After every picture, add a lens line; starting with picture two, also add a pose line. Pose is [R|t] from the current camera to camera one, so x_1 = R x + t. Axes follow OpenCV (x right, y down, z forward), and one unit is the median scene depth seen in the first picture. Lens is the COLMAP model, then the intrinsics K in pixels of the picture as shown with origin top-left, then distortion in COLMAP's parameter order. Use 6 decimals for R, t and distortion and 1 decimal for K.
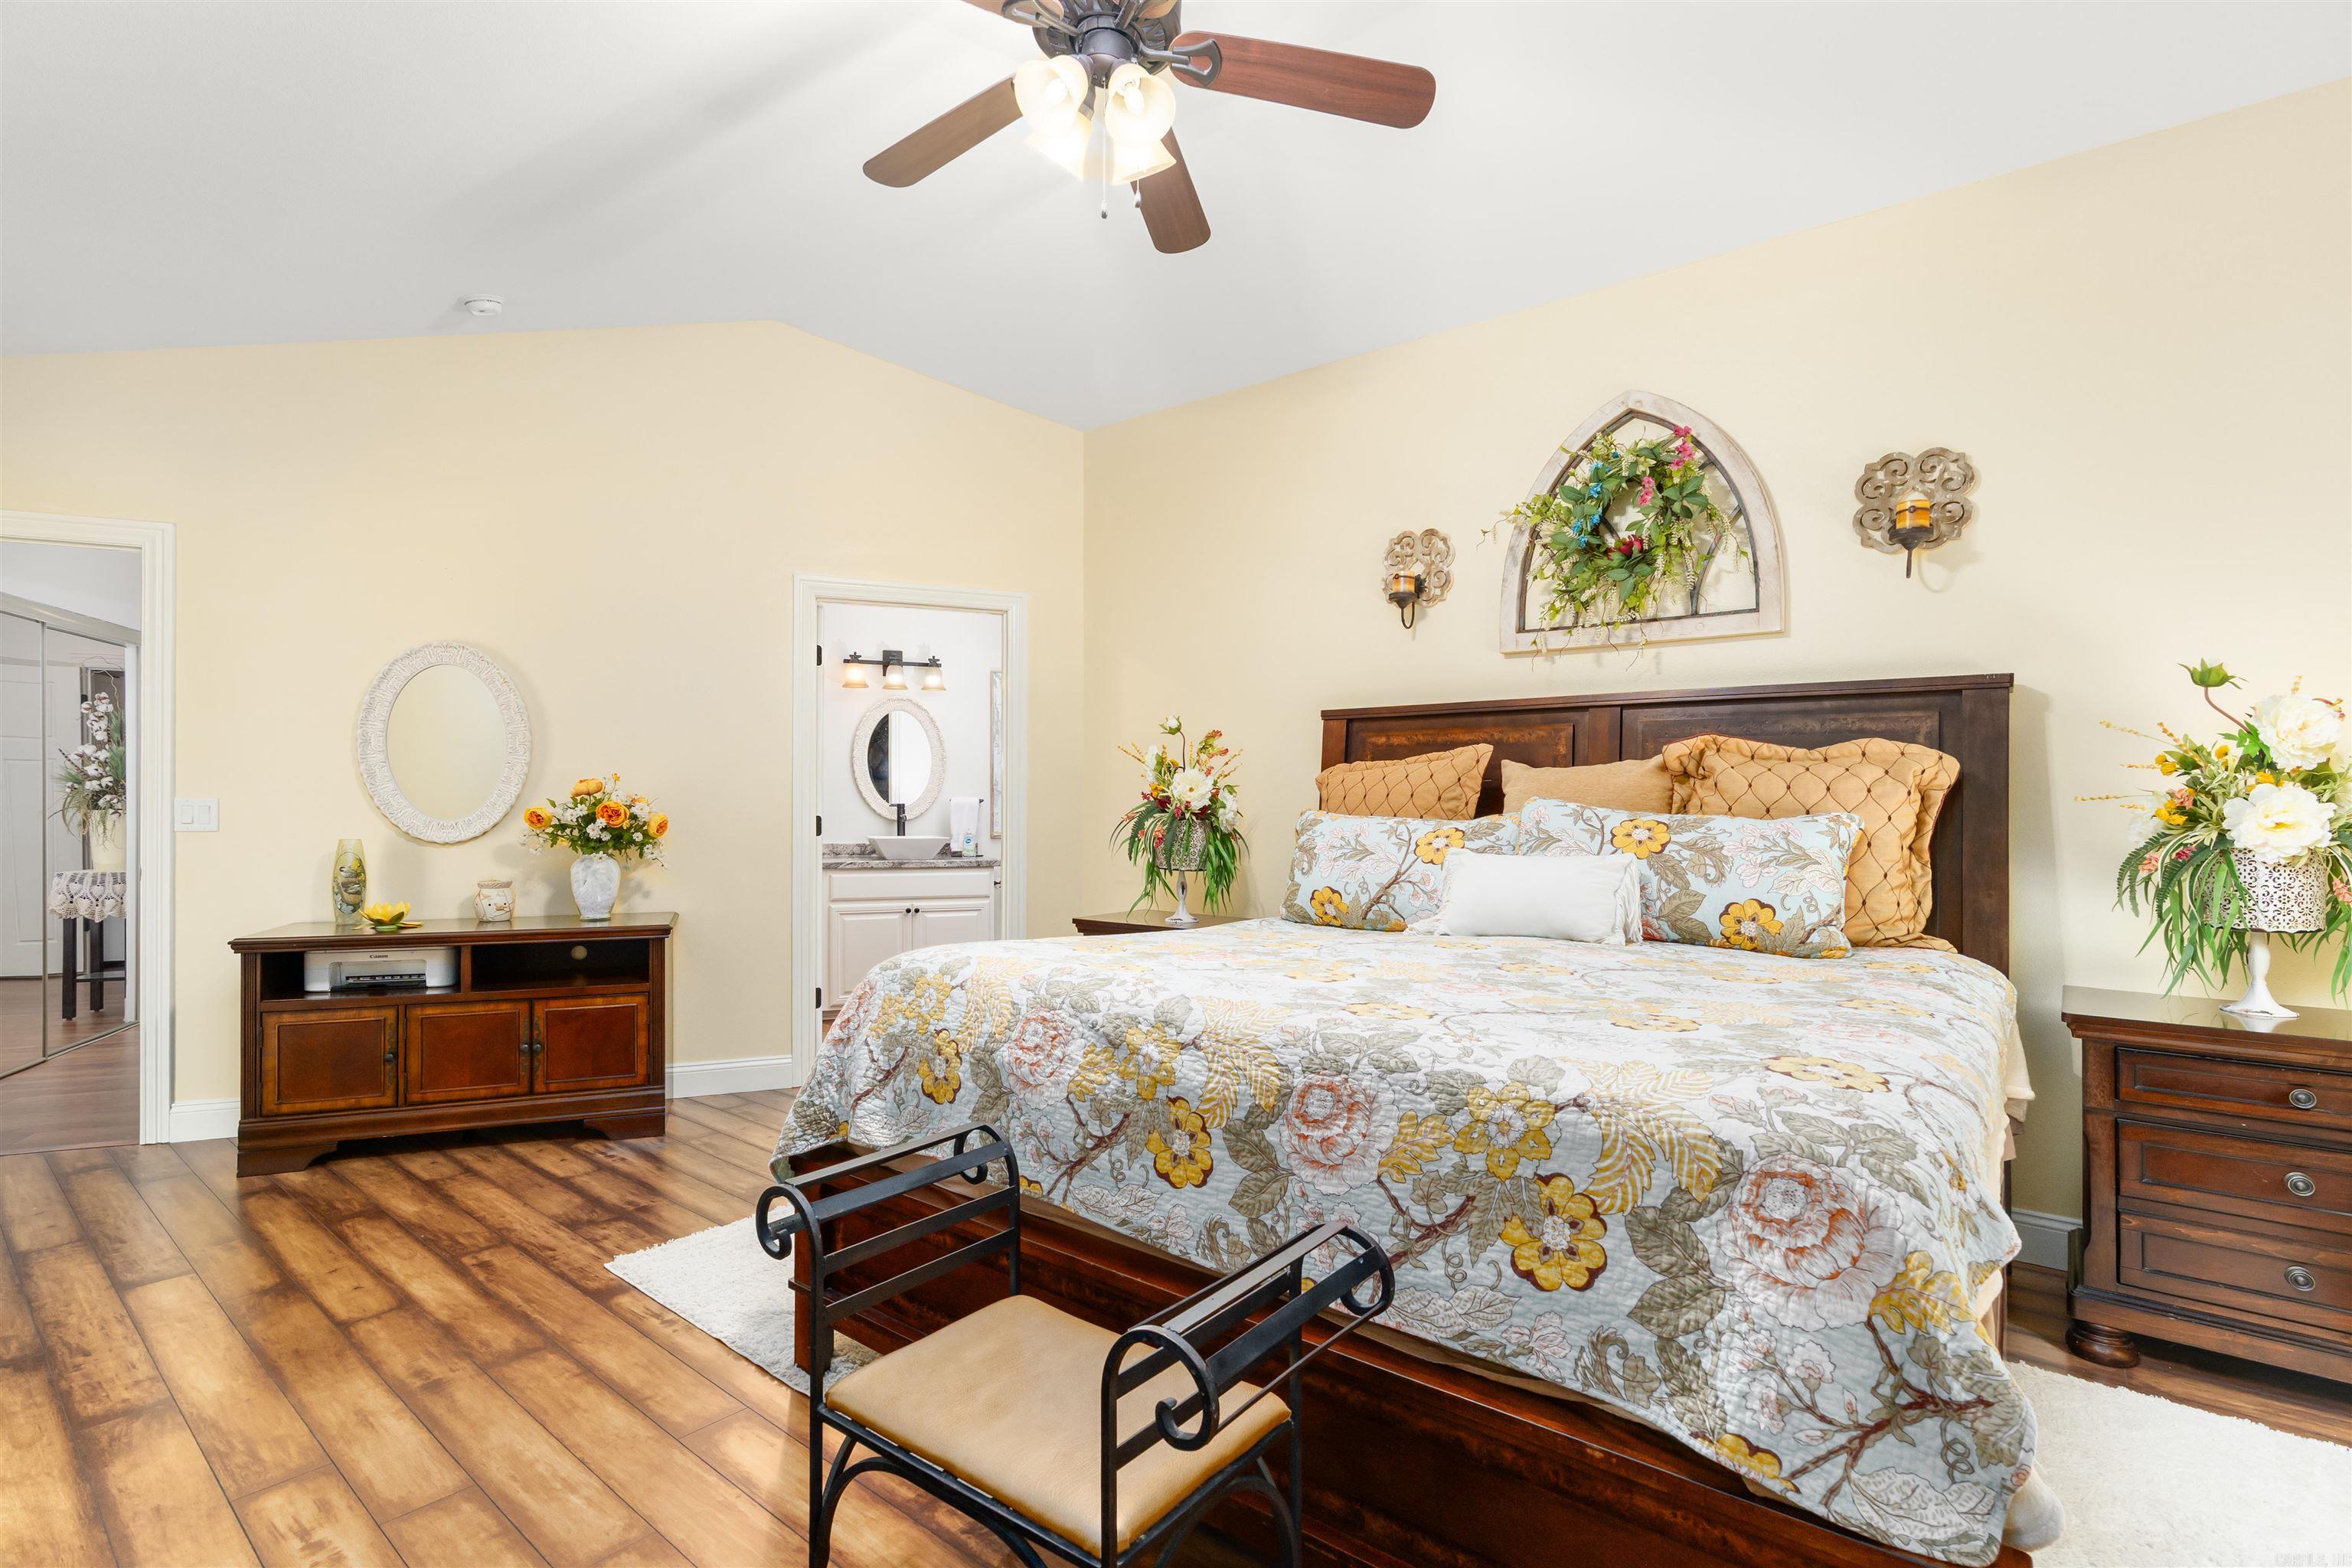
lens RADIAL K [[1072.0, 0, 1155.8], [0, 1072.0, 799.9], [0, 0, 1]] dist [-0.010989, 0.002089]
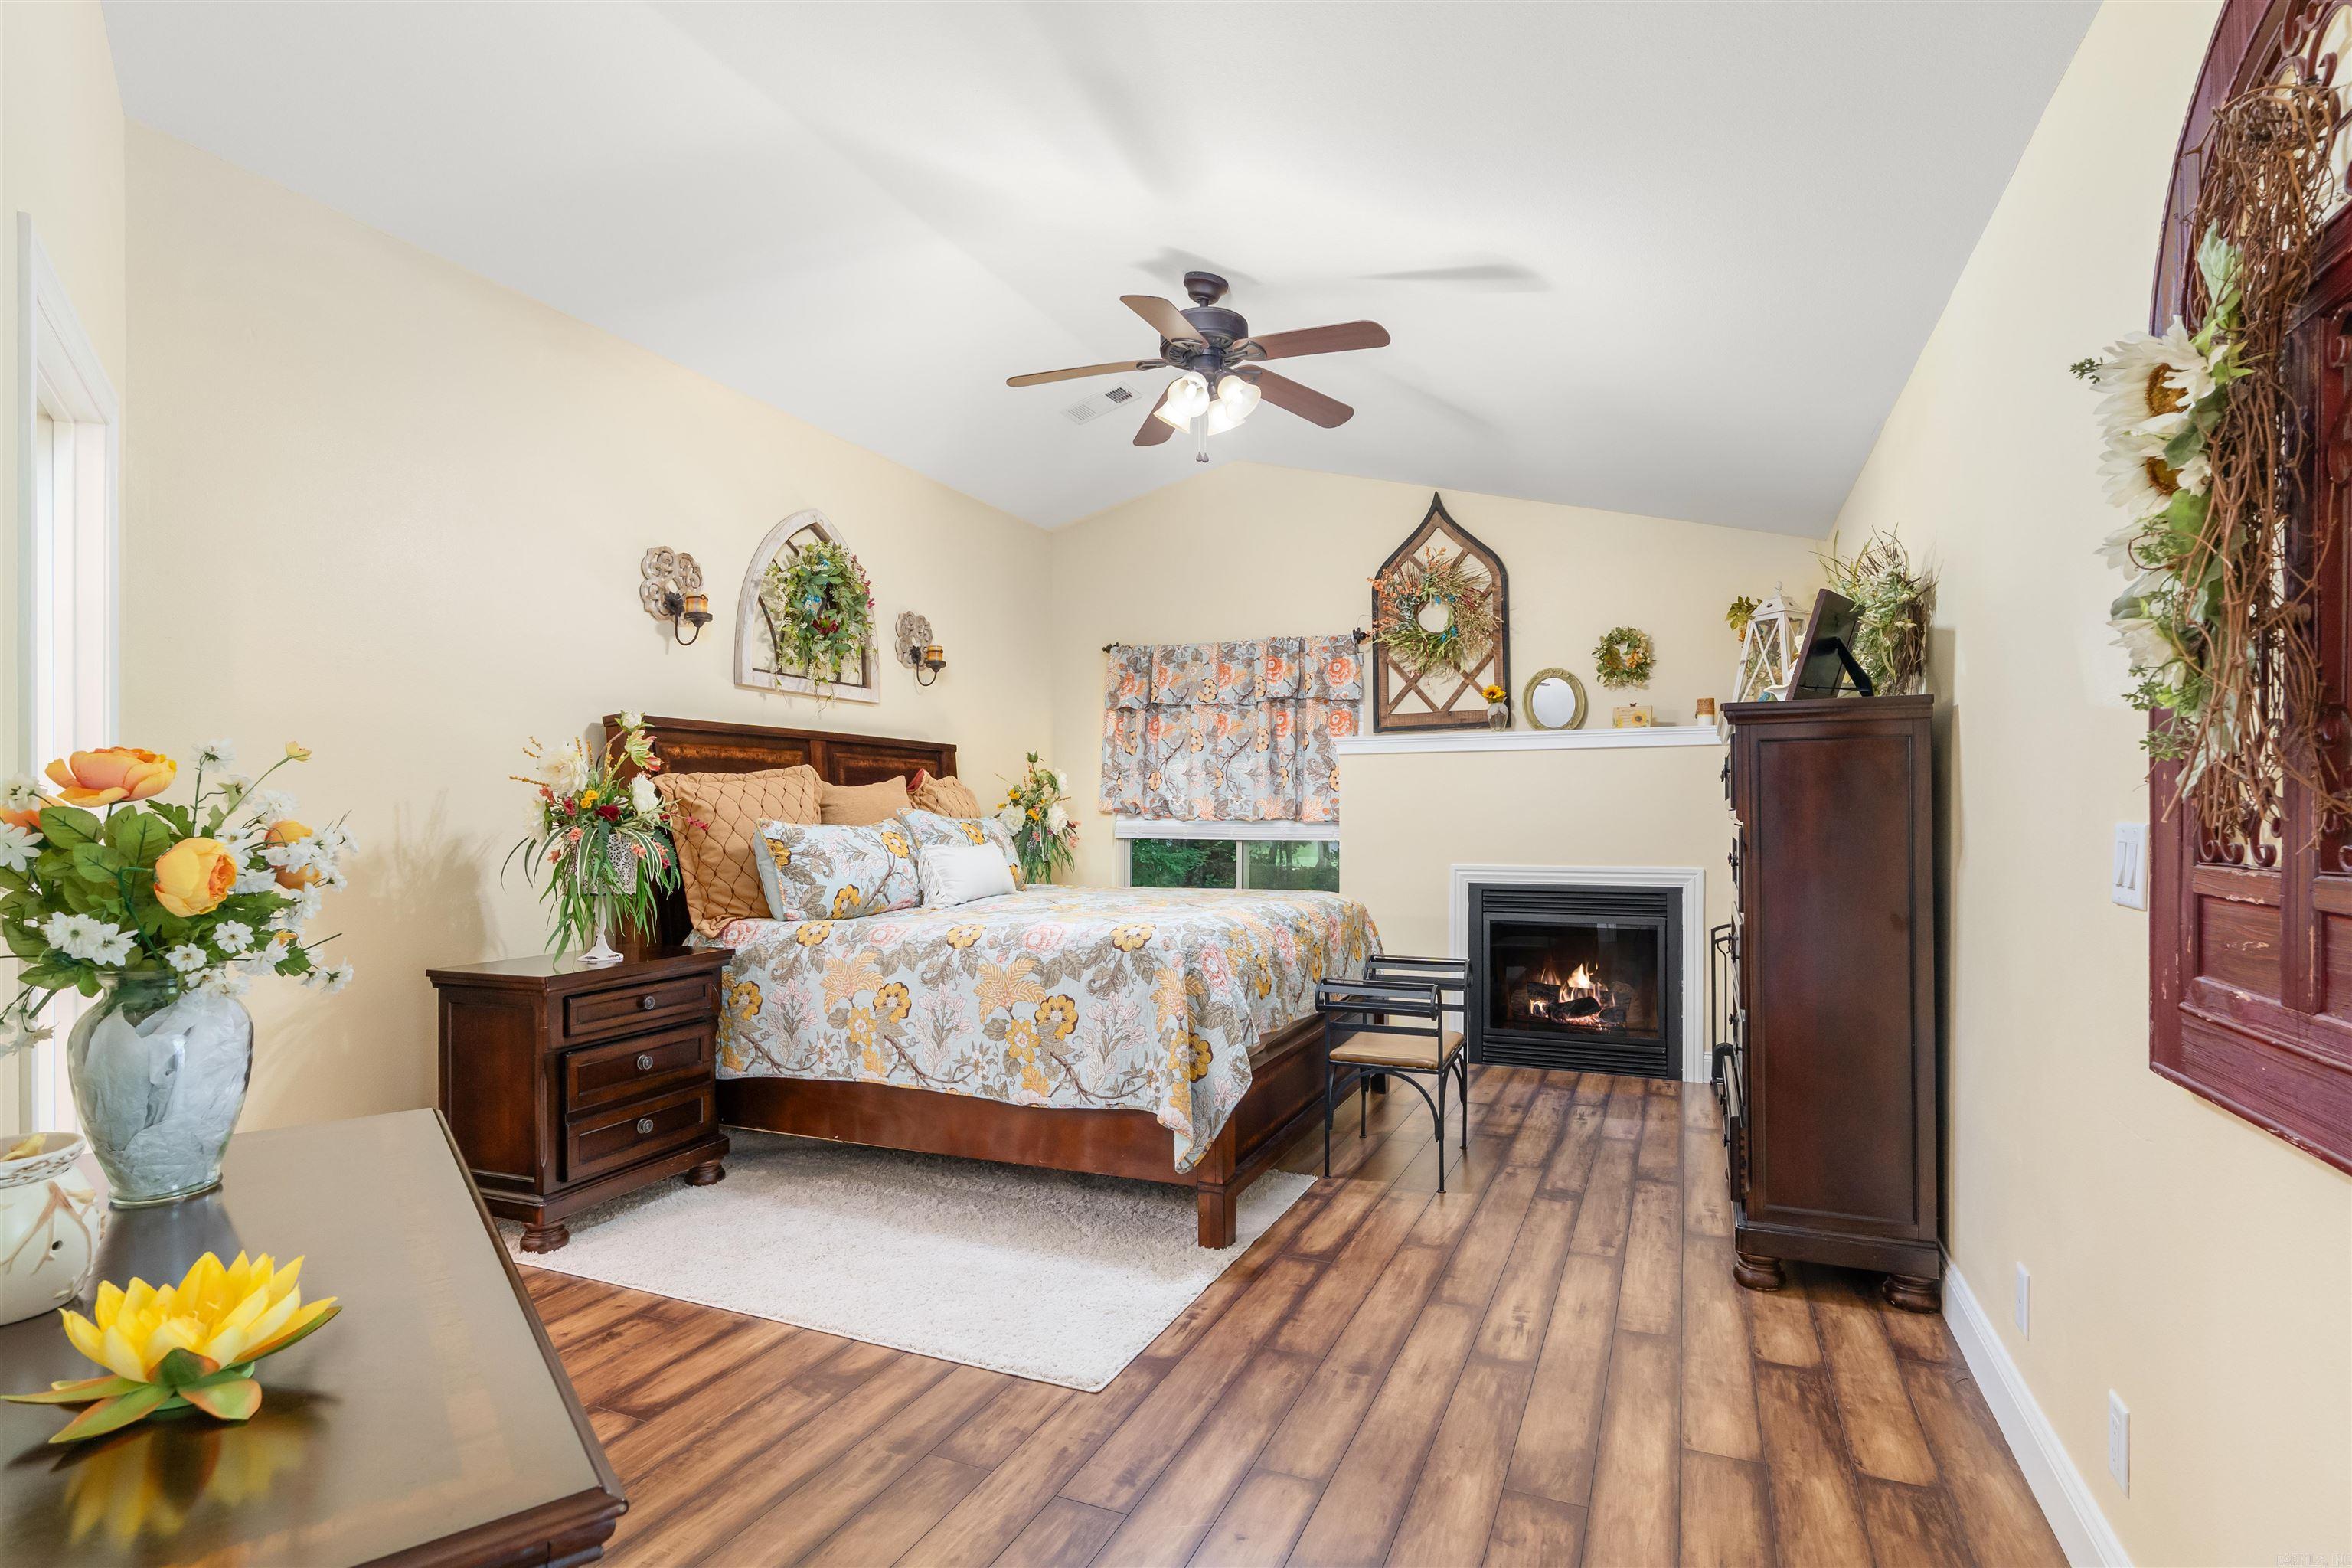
lens RADIAL K [[1199.5, 0, 1184.7], [0, 1199.5, 798.3], [0, 0, 1]] dist [-0.001739, 0.000102]
pose [[-0.283756, 0.005808, 0.958879, -1.365619], [-0.003422, 0.999969, -0.007070, -0.006255], [-0.958891, -0.005288, -0.283727, 1.160728]]
